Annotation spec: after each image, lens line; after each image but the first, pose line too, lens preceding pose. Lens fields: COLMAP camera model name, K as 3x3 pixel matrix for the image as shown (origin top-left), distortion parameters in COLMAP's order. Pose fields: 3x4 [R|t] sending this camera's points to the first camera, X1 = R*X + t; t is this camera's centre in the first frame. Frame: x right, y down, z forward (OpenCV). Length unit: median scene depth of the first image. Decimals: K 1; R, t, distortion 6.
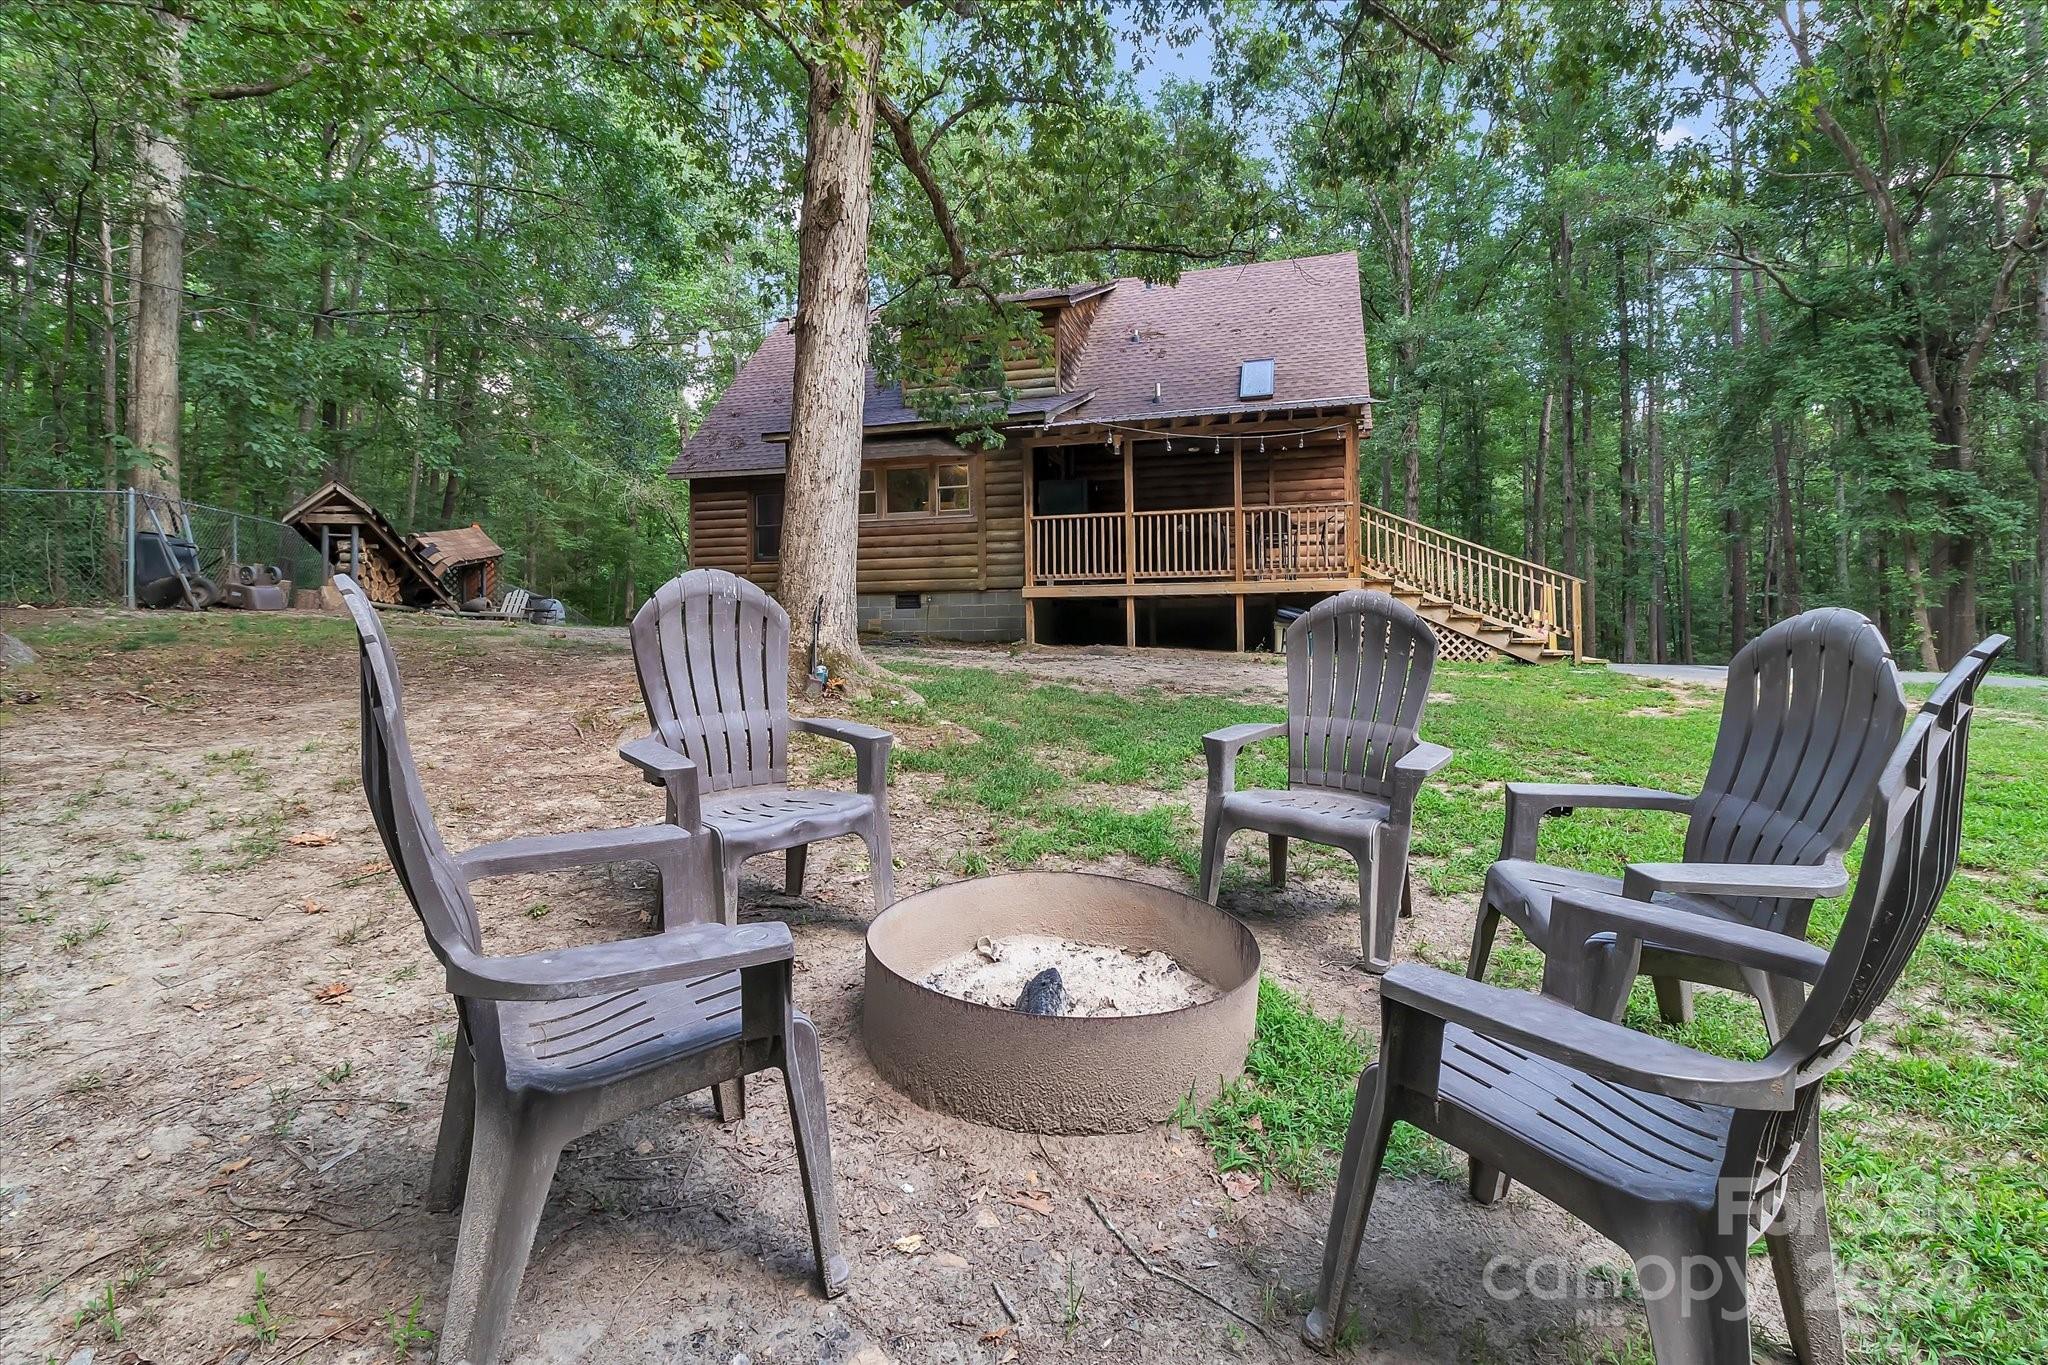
lens RADIAL K [[955.7, 0, 1027.3], [0, 955.7, 646.8], [0, 0, 1]] dist [-0.000374, 0.000088]
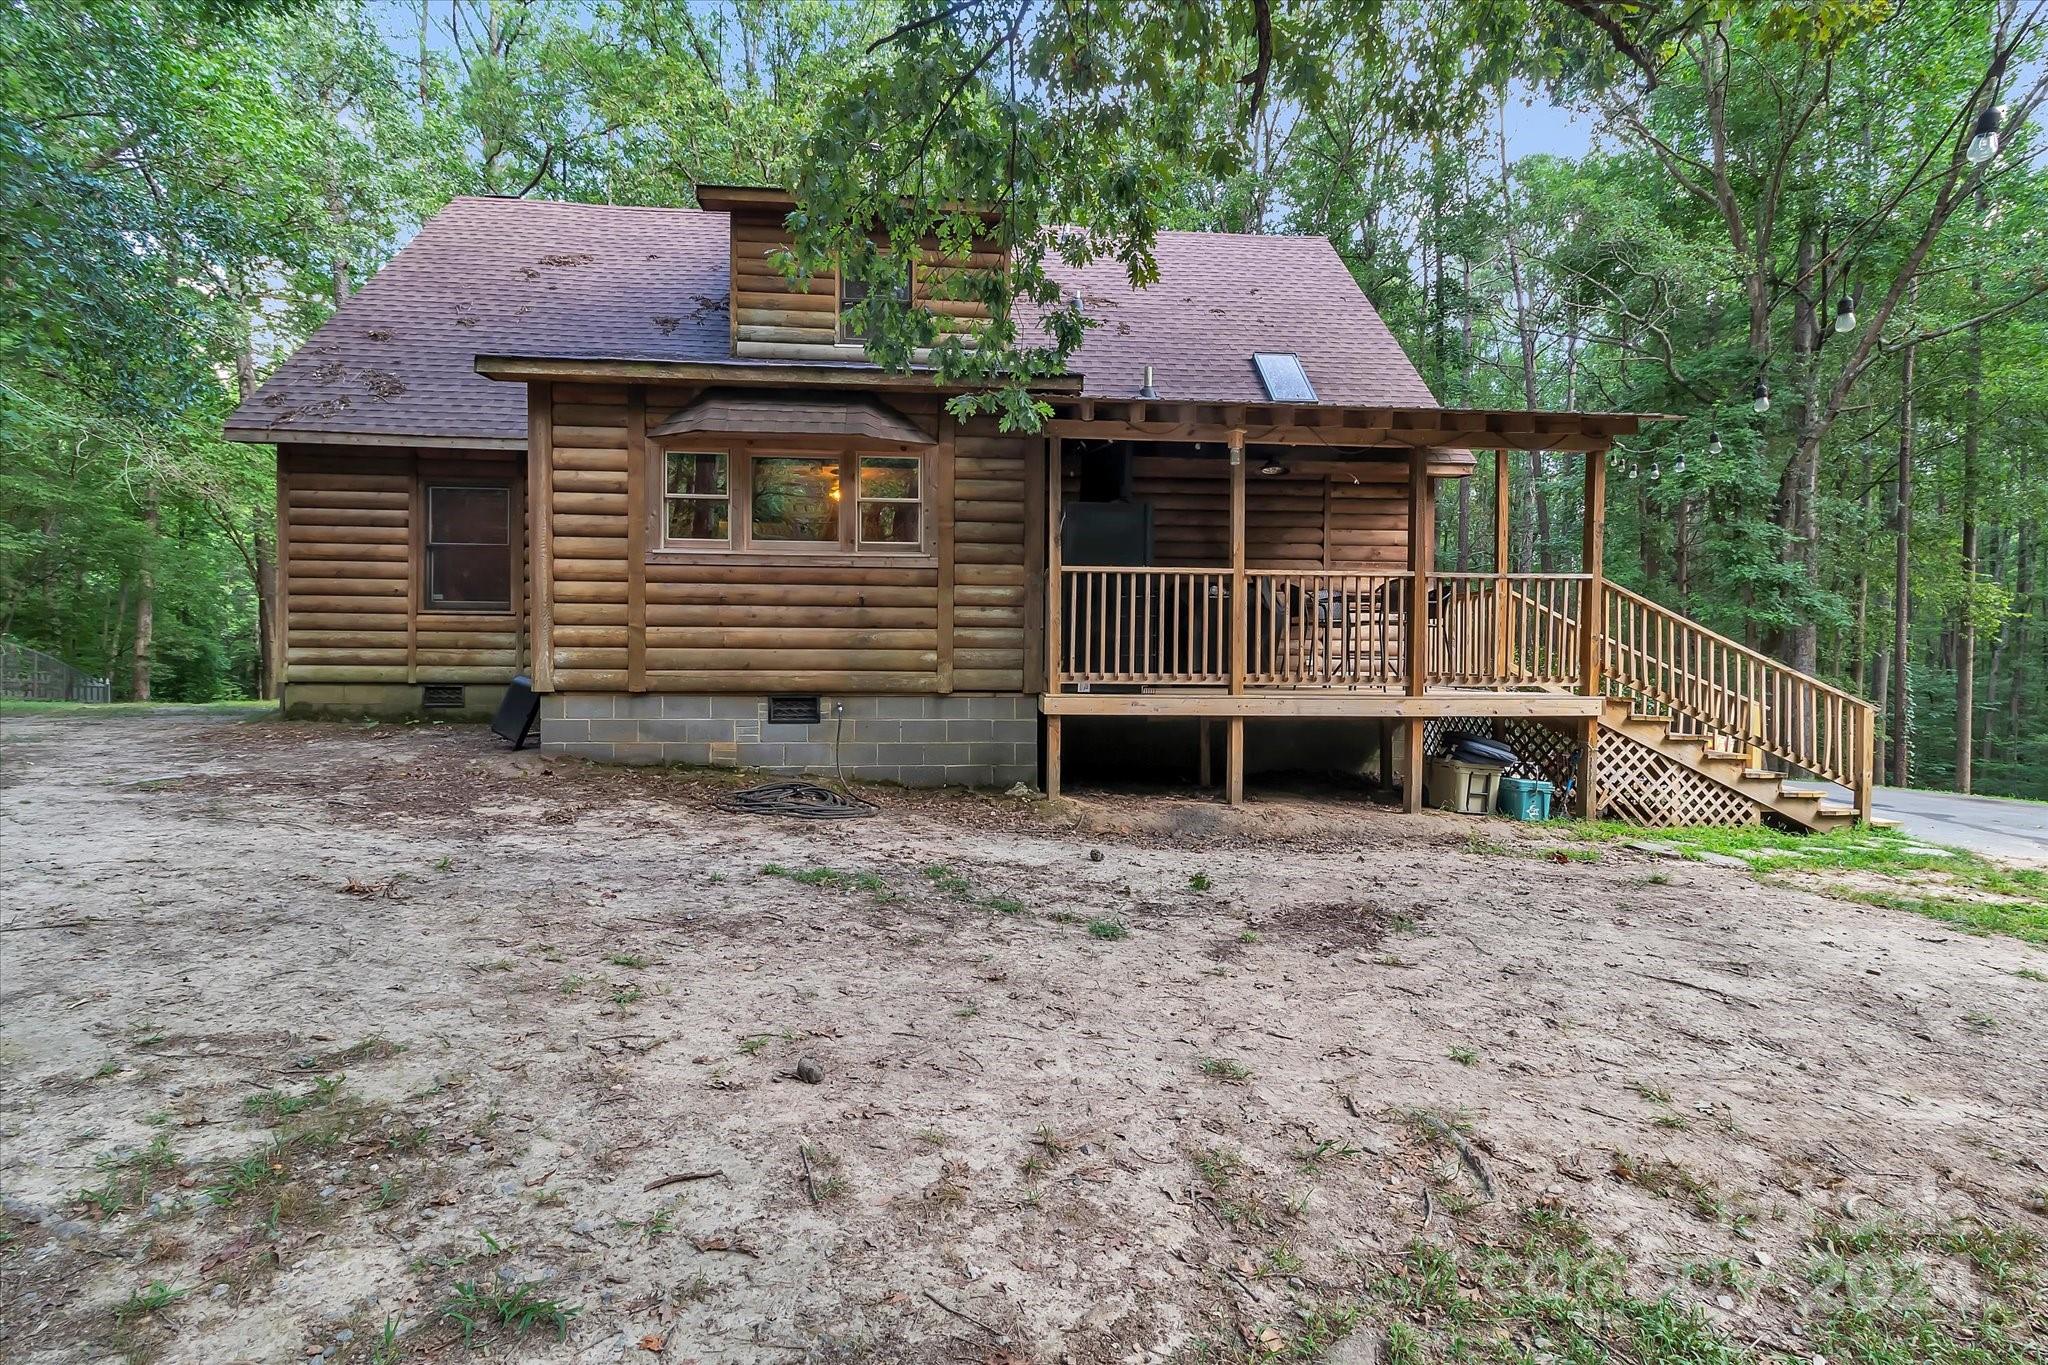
lens RADIAL K [[927.1, 0, 1024.0], [0, 927.1, 682.5], [0, 0, 1]] dist [0.000671, -0.000065]
pose [[0.935479, 0.009352, 0.353258, -0.198789], [-0.012925, 0.999886, 0.007757, -0.072771], [-0.353146, -0.011822, 0.935494, 0.507196]]
